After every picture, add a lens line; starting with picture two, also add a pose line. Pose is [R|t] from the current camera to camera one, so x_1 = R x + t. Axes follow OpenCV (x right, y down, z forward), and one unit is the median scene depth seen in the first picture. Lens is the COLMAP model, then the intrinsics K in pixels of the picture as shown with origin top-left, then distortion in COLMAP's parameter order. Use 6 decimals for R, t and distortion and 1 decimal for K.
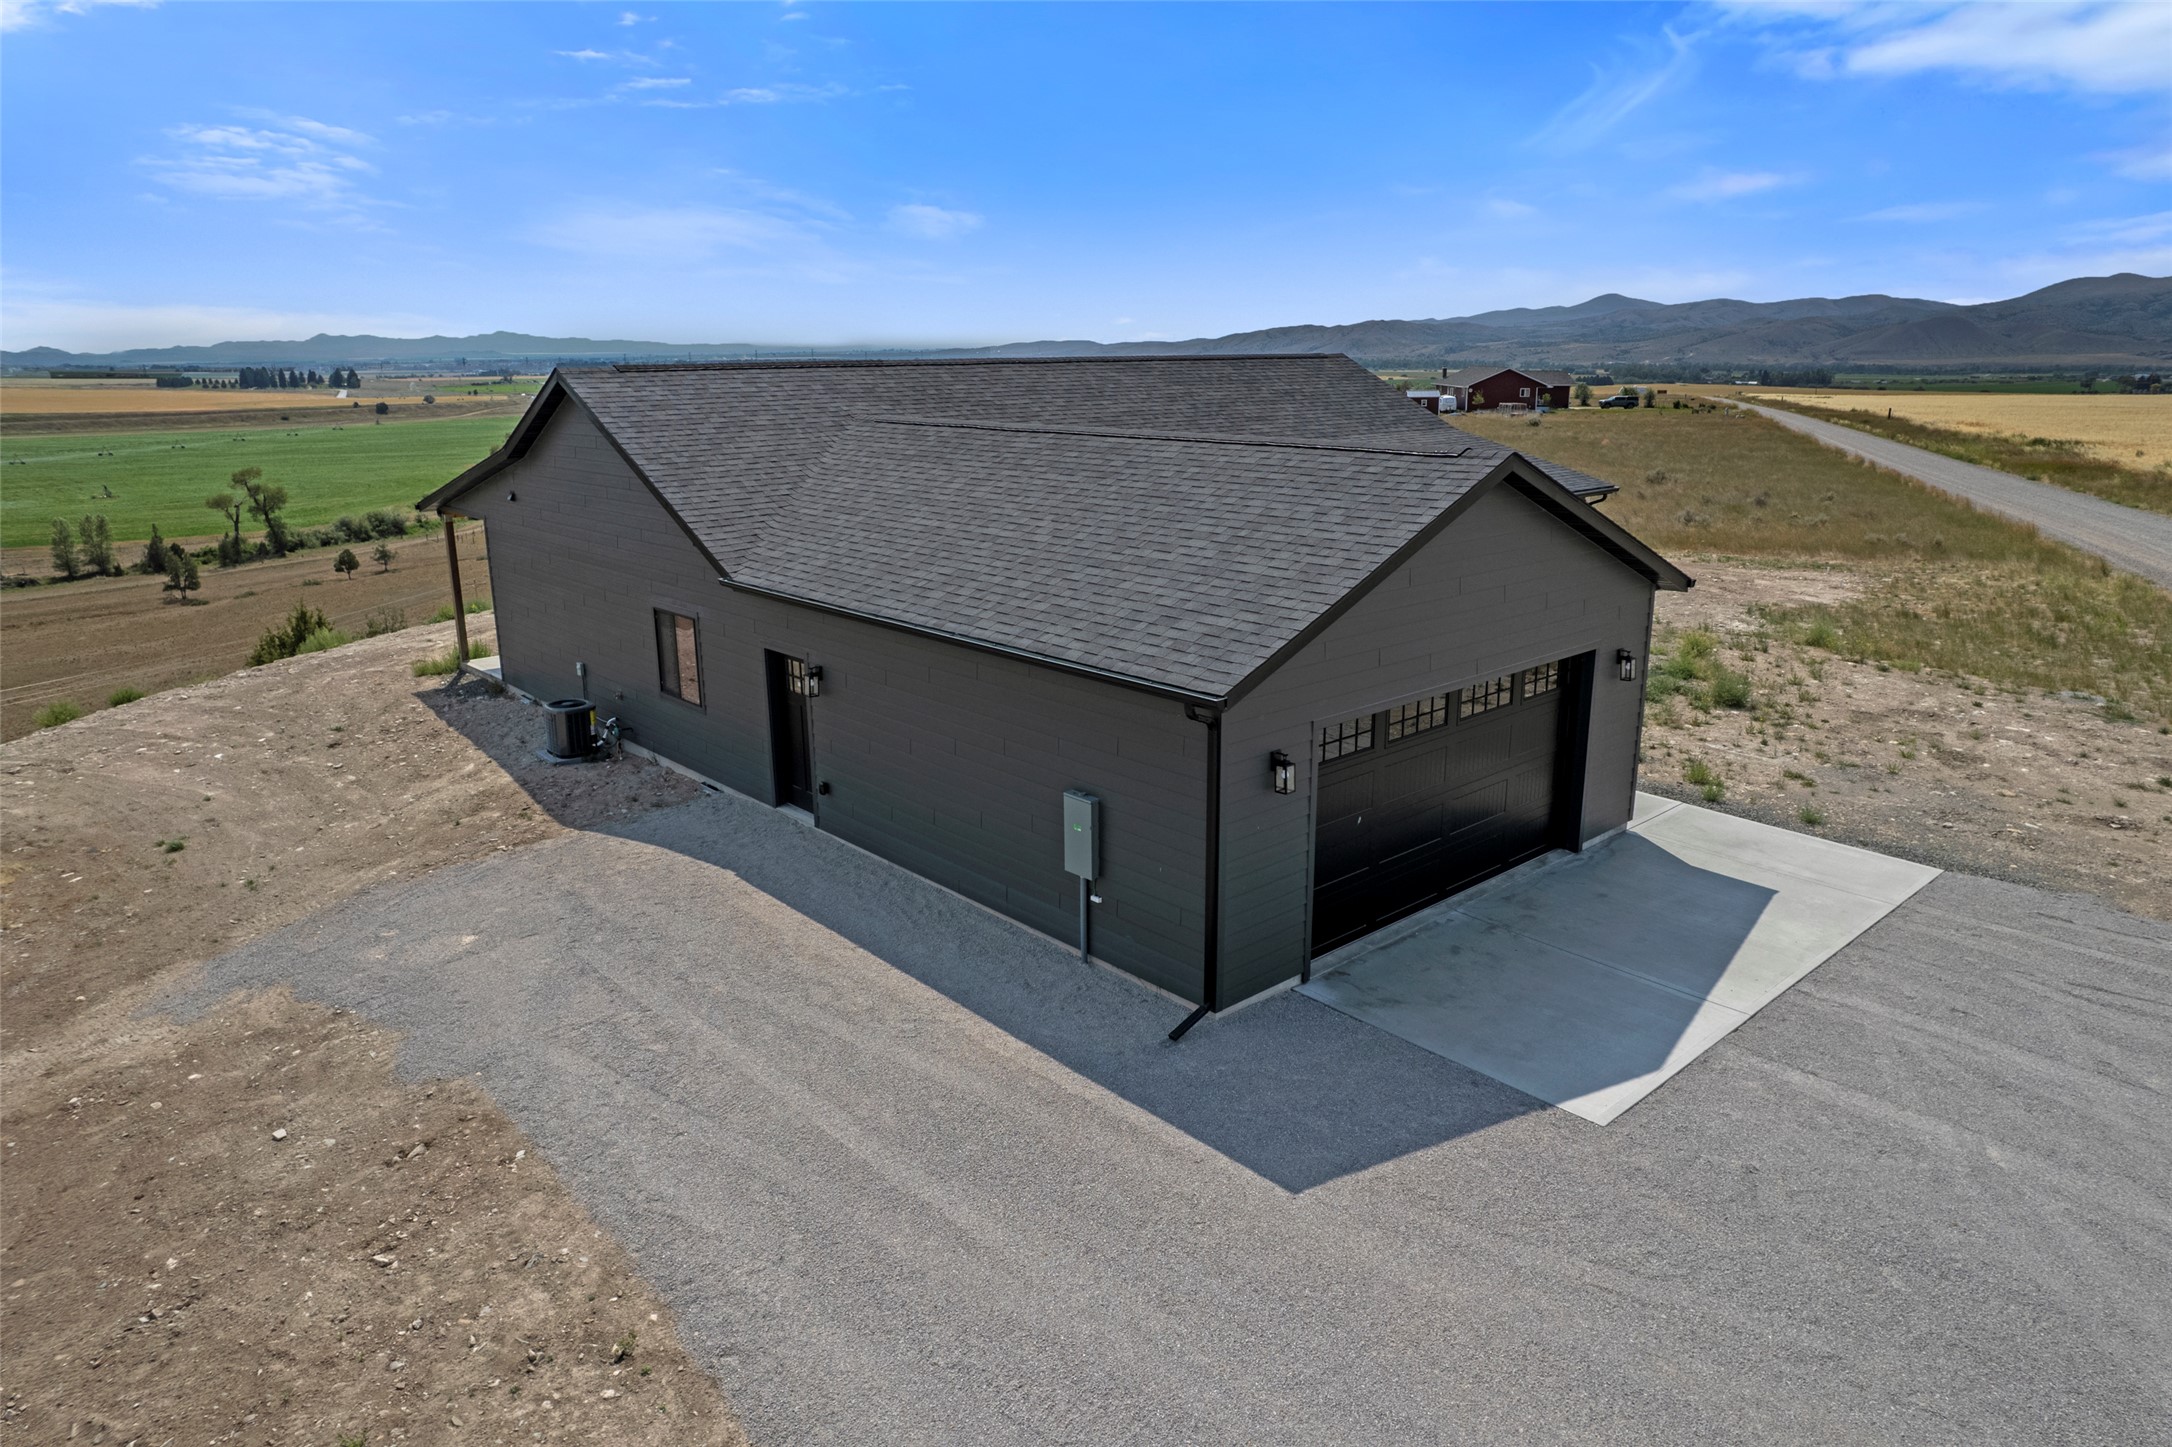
lens RADIAL K [[1391.1, 0, 1090.5], [0, 1391.1, 729.7], [0, 0, 1]] dist [-0.083521, 0.075697]
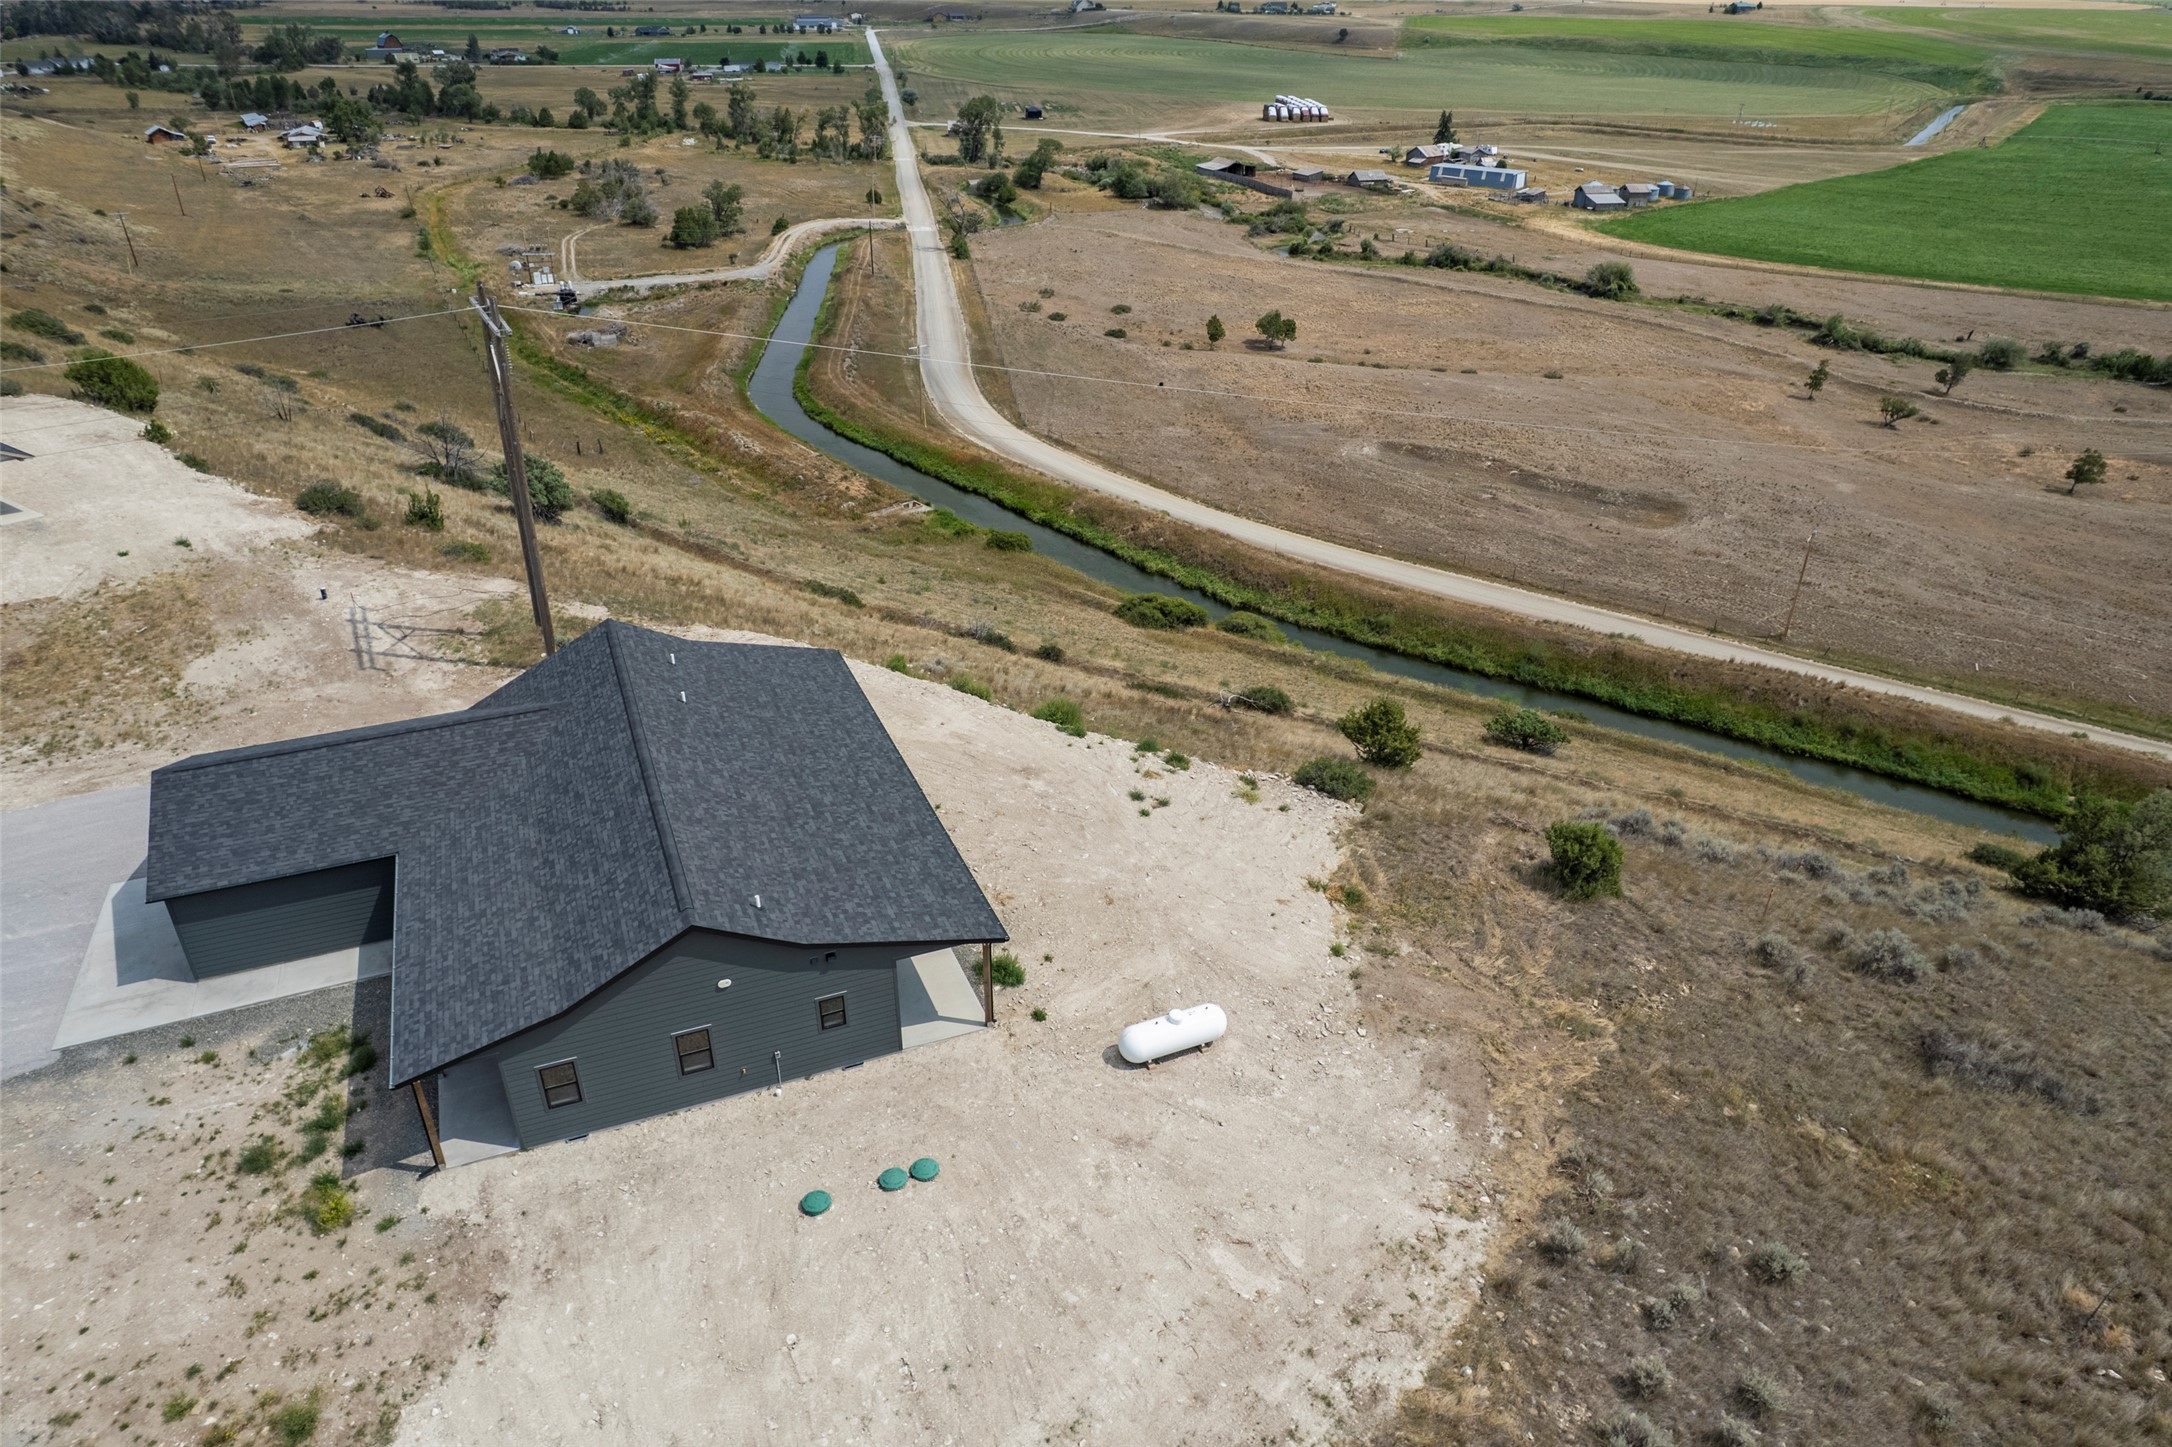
lens RADIAL K [[1398.3, 0, 1090.8], [0, 1398.3, 711.5], [0, 0, 1]] dist [-0.082458, 0.073945]
pose [[-0.326384, 0.450829, -0.830799, 1.387035], [-0.260034, 0.802194, 0.537463, -1.642455], [0.908766, 0.391455, -0.144592, 2.188042]]
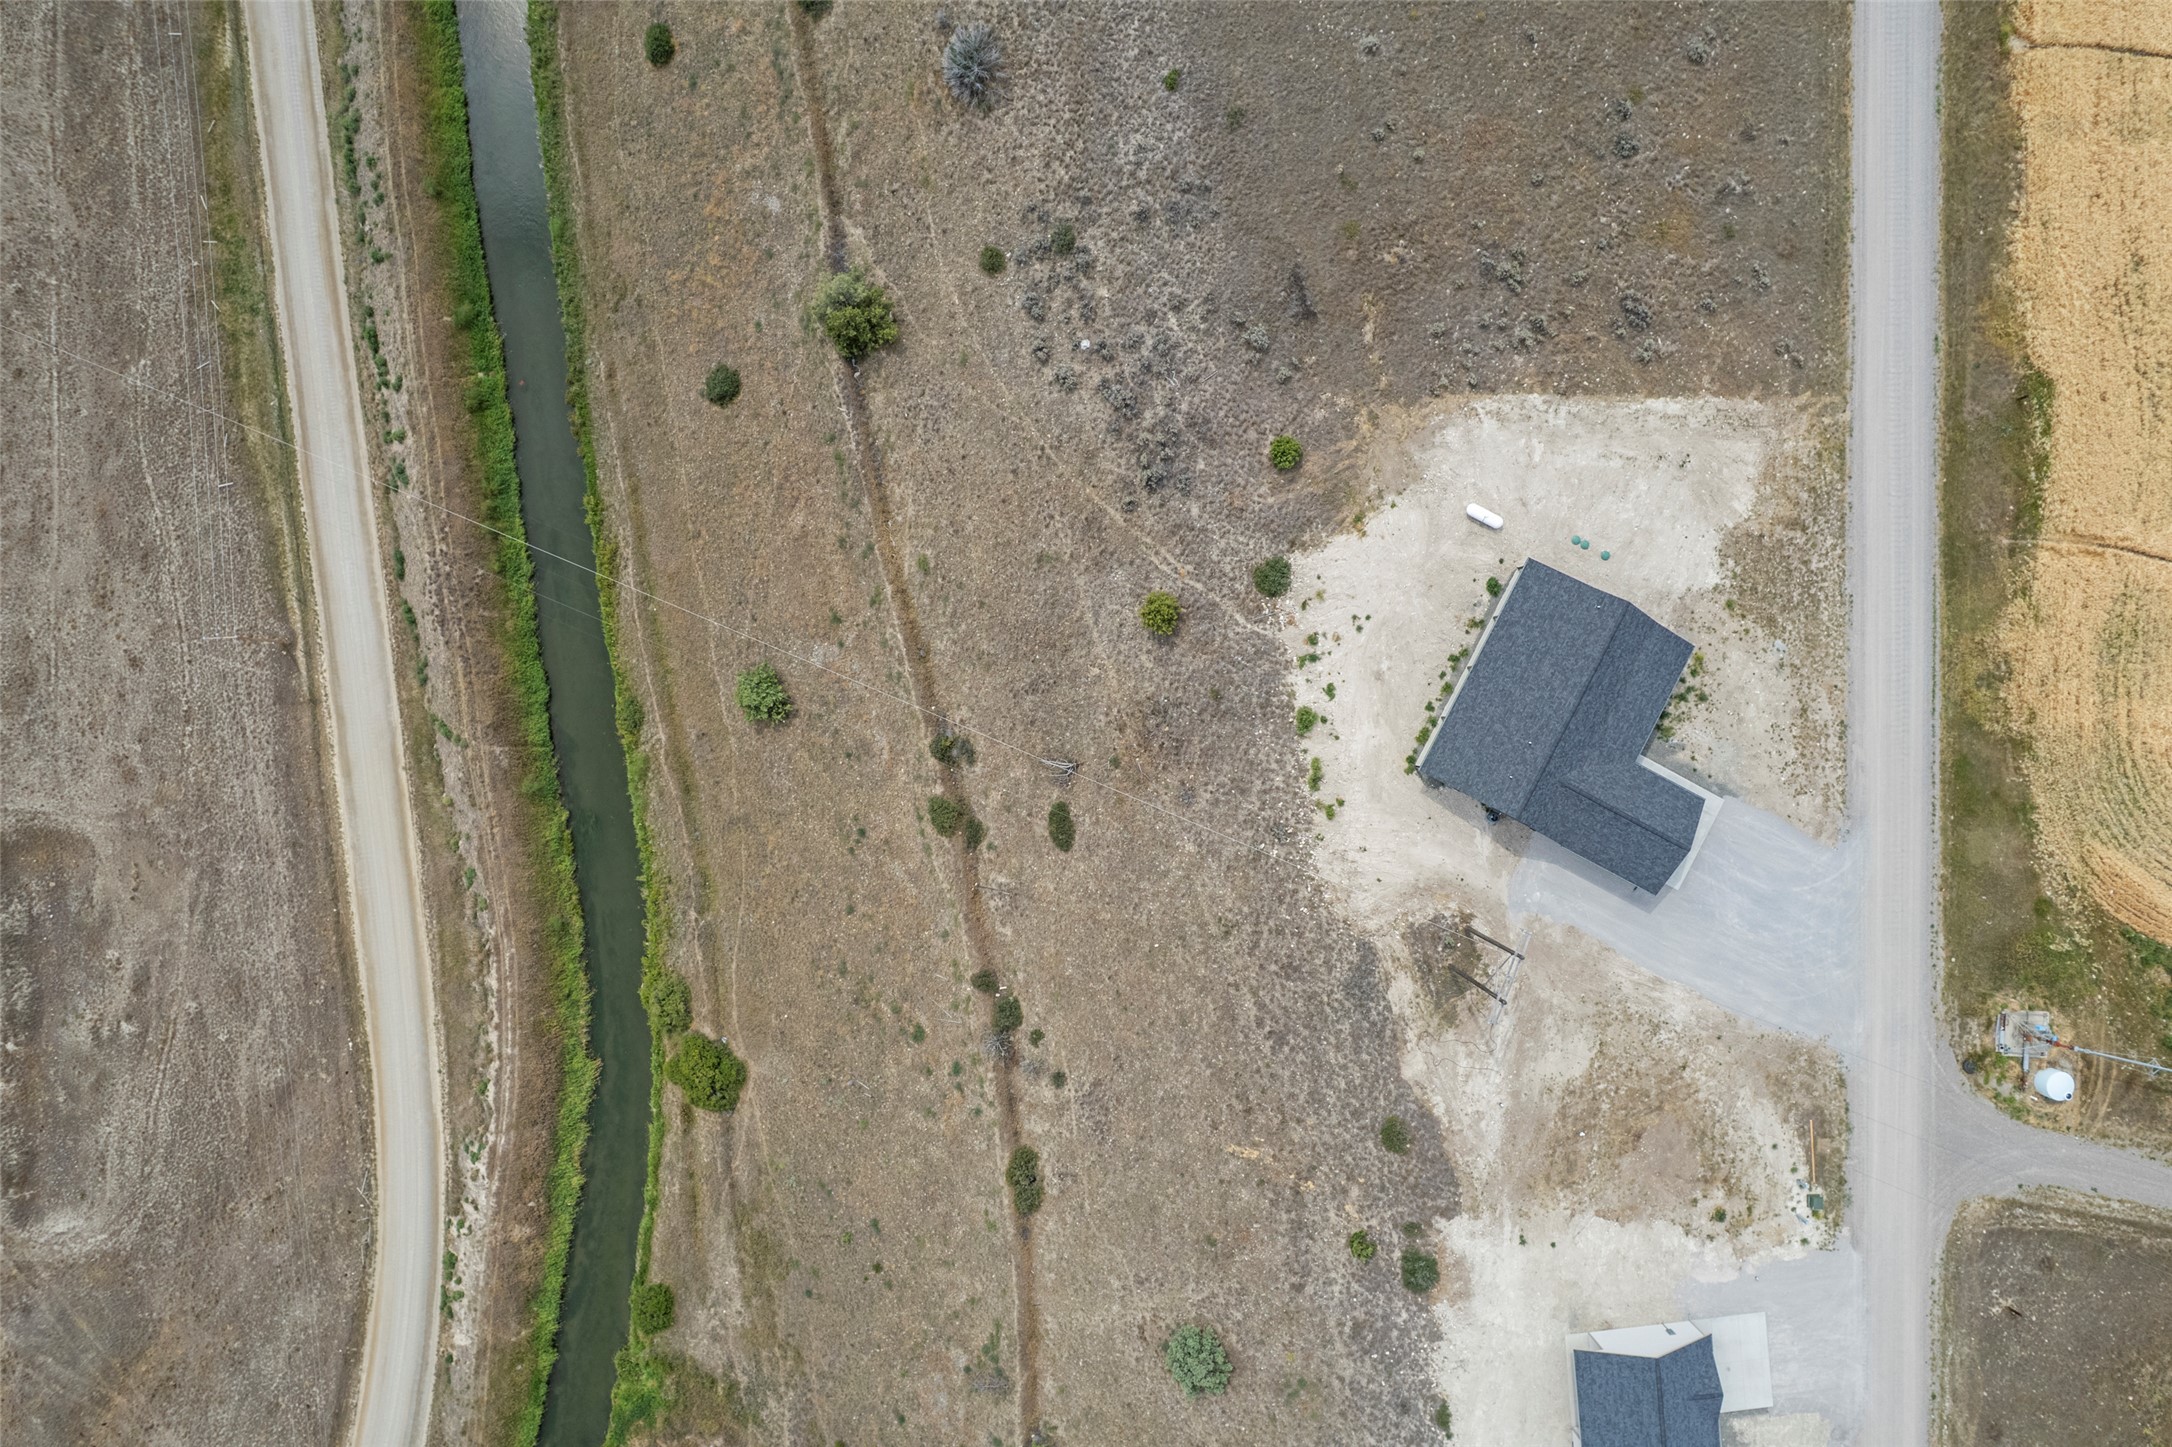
lens RADIAL K [[1385.8, 0, 1089.4], [0, 1385.8, 723.2], [0, 0, 1]] dist [-0.051440, -0.002697]
pose [[0.935444, -0.353109, 0.016113, -1.881361], [0.072941, 0.237434, 0.968661, -5.574626], [-0.345869, -0.904953, 0.247862, 0.616404]]
